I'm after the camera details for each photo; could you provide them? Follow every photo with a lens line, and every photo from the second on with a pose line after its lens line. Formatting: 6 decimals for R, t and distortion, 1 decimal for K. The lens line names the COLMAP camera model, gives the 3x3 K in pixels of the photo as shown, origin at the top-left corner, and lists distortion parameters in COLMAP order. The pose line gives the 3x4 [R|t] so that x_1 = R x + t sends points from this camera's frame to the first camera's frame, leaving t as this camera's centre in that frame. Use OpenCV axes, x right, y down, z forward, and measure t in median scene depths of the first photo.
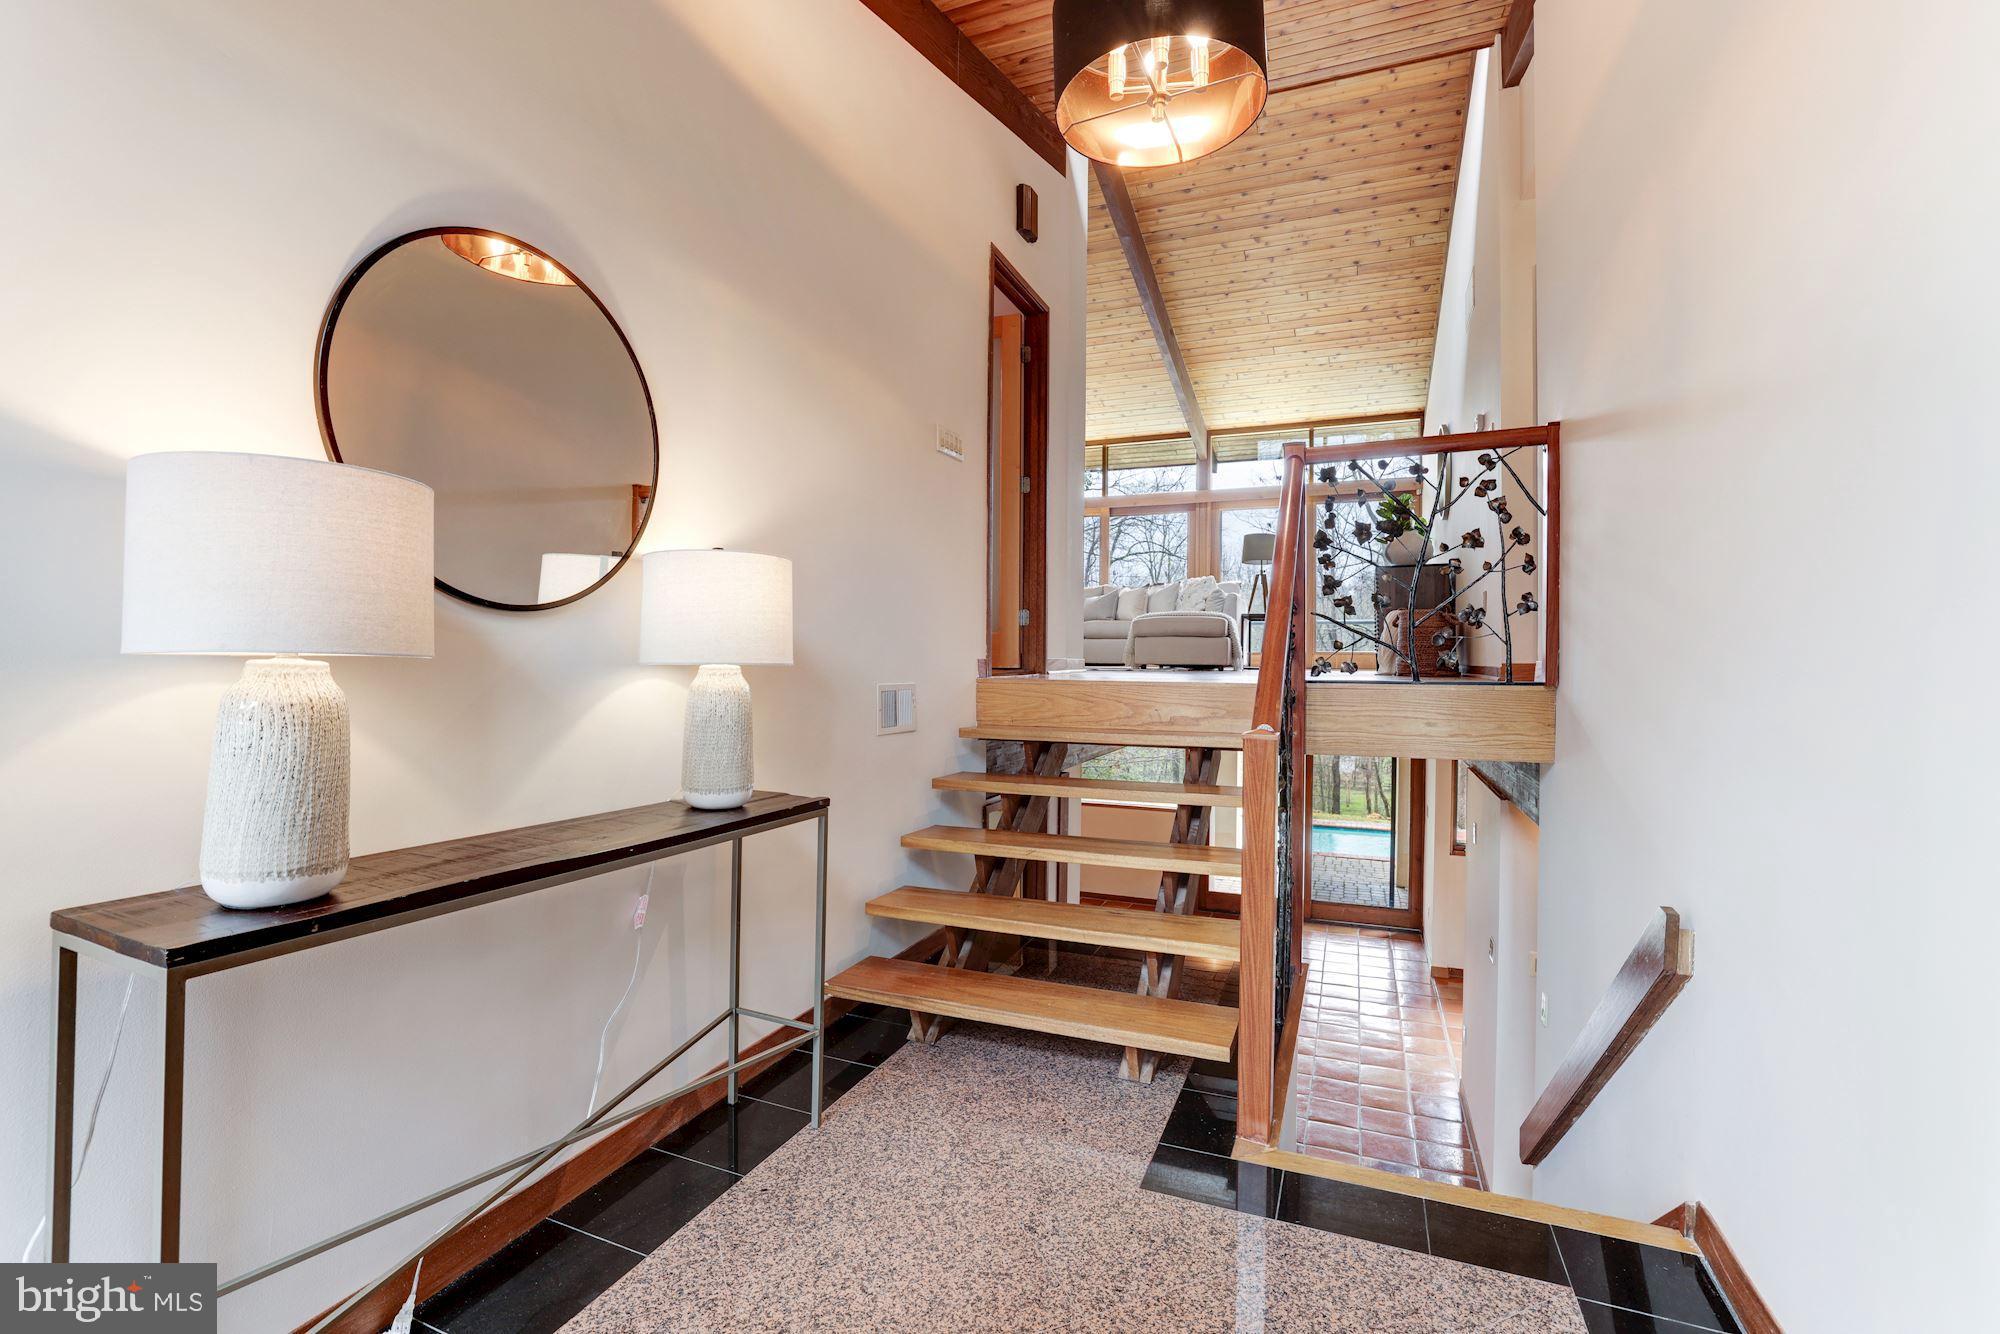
lens RADIAL K [[860.6, 0, 1004.7], [0, 860.6, 654.1], [0, 0, 1]] dist [-0.011723, 0.001350]
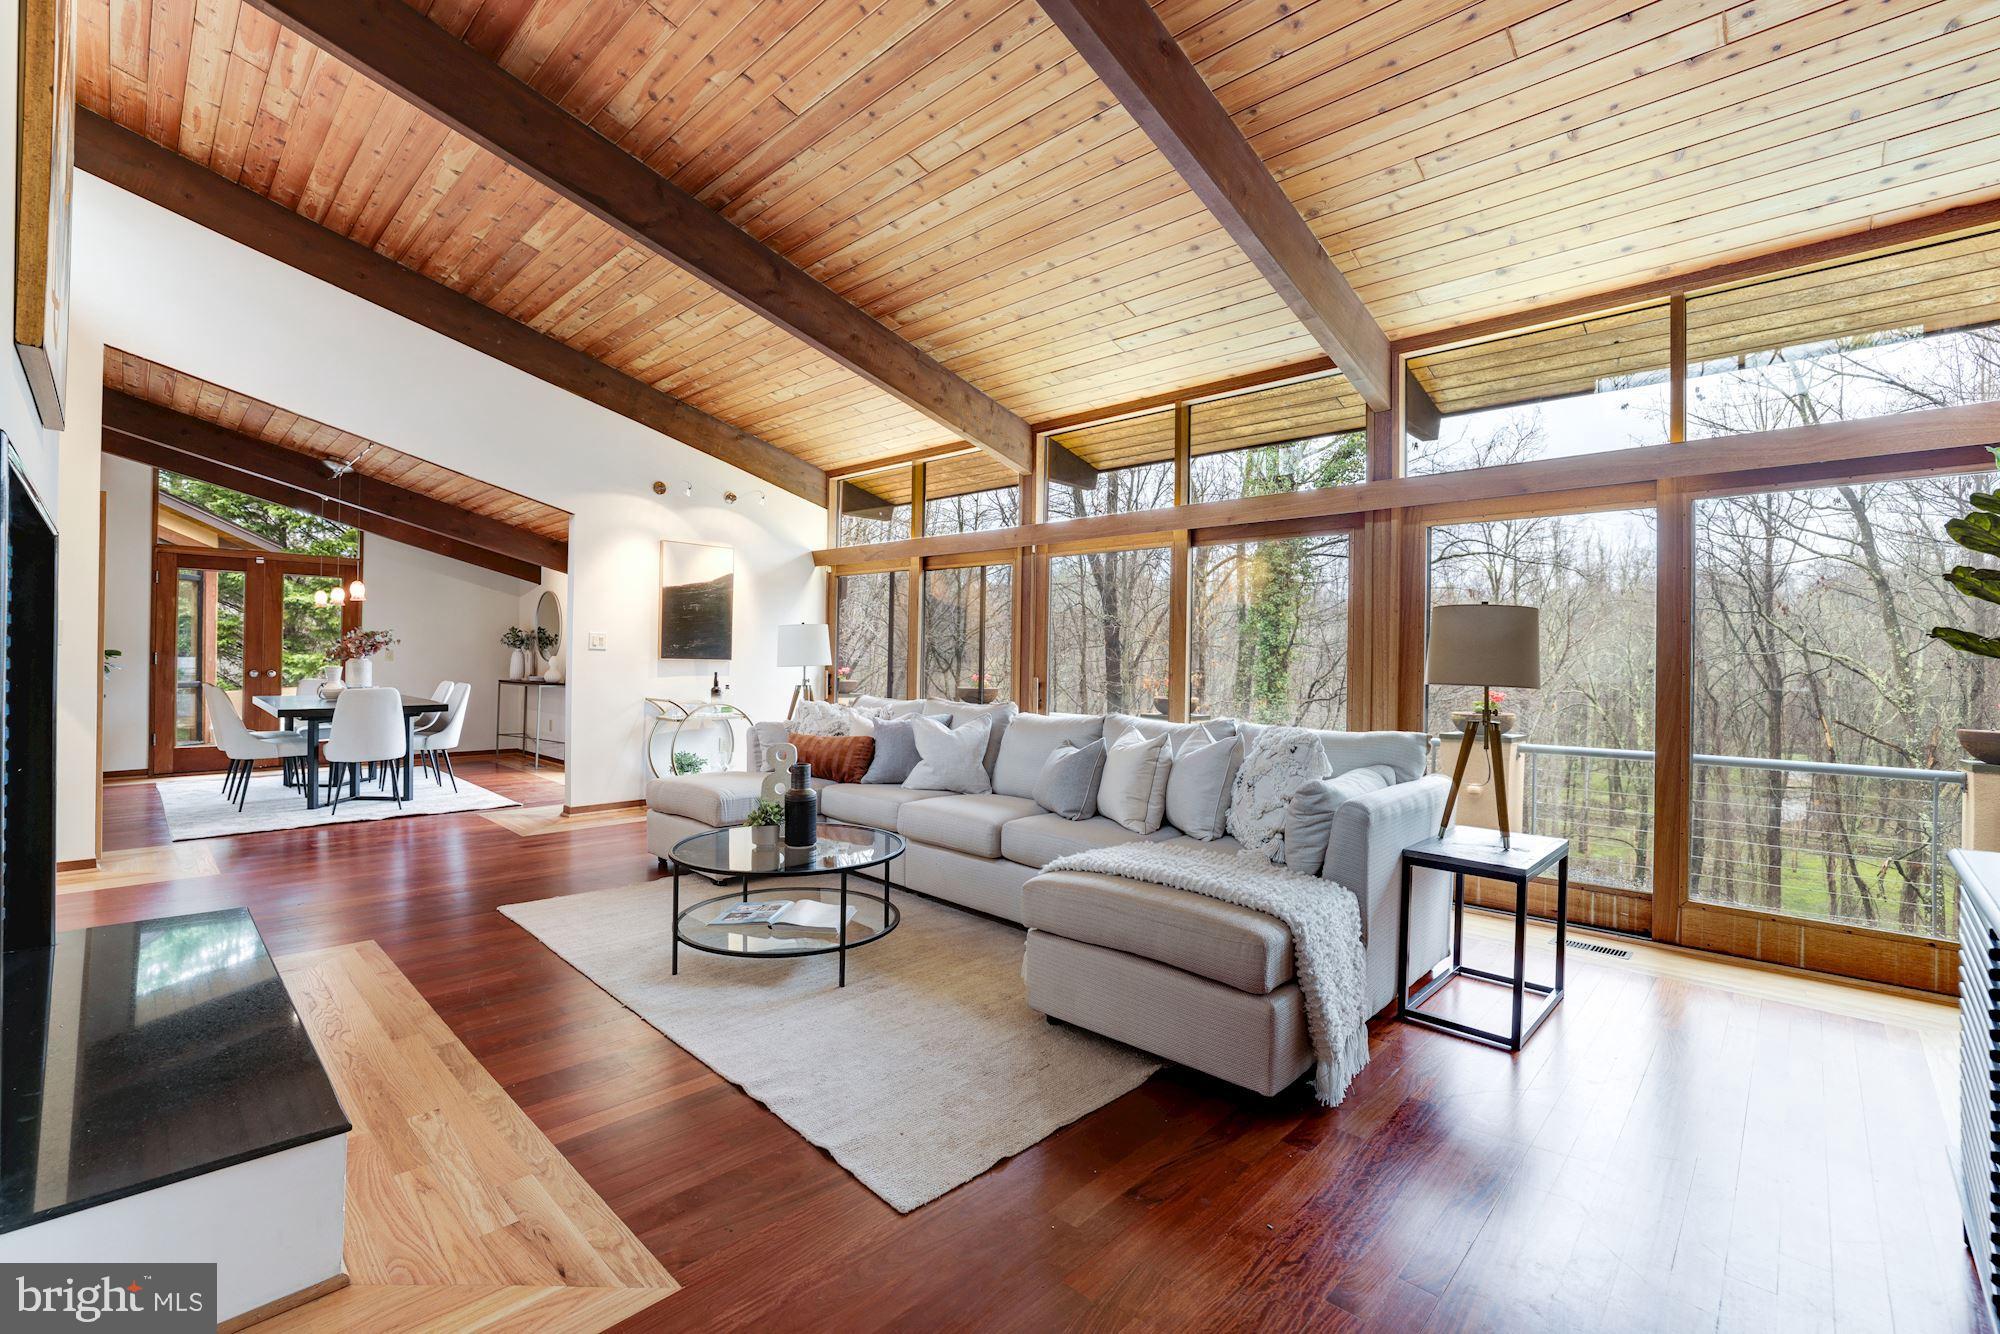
lens RADIAL K [[860.6, 0, 990.5], [0, 860.6, 666.1], [0, 0, 1]] dist [-0.011723, 0.001350]
pose [[0.929147, 0.008124, -0.369620, 0.208665], [-0.002698, 0.999881, 0.015194, -0.103048], [0.369700, -0.013121, 0.929059, 0.521141]]
